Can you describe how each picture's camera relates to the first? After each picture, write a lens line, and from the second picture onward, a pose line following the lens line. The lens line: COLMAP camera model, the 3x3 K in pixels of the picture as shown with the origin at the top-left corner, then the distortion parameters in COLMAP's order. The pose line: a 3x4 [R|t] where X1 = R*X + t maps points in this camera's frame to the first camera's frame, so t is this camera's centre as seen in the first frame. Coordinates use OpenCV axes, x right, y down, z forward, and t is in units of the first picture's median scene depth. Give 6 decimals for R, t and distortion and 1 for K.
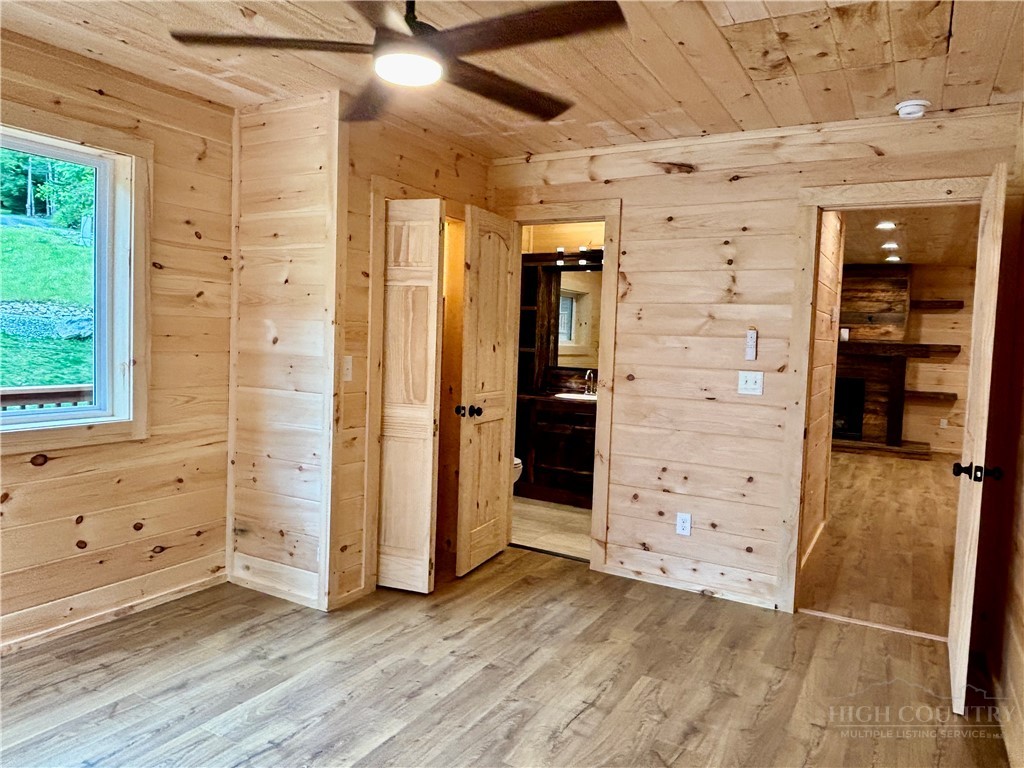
lens RADIAL K [[712.4, 0, 512.0], [0, 712.4, 384.0], [0, 0, 1]] dist [0.069533, -0.001849]
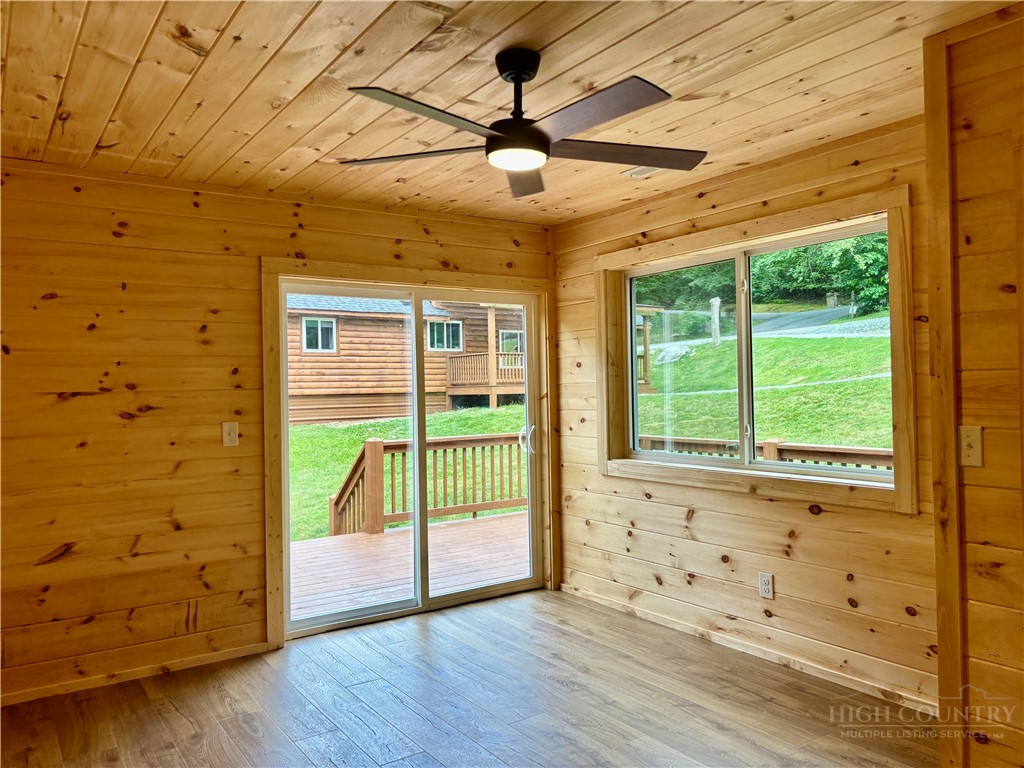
lens RADIAL K [[850.3, 0, 512.0], [0, 850.3, 384.0], [0, 0, 1]] dist [0.006930, -0.000040]
pose [[-0.470118, -0.035159, -0.881903, 0.737520], [-0.057016, 0.998329, -0.009407, -0.050298], [0.880760, 0.045860, -0.471338, 1.196927]]
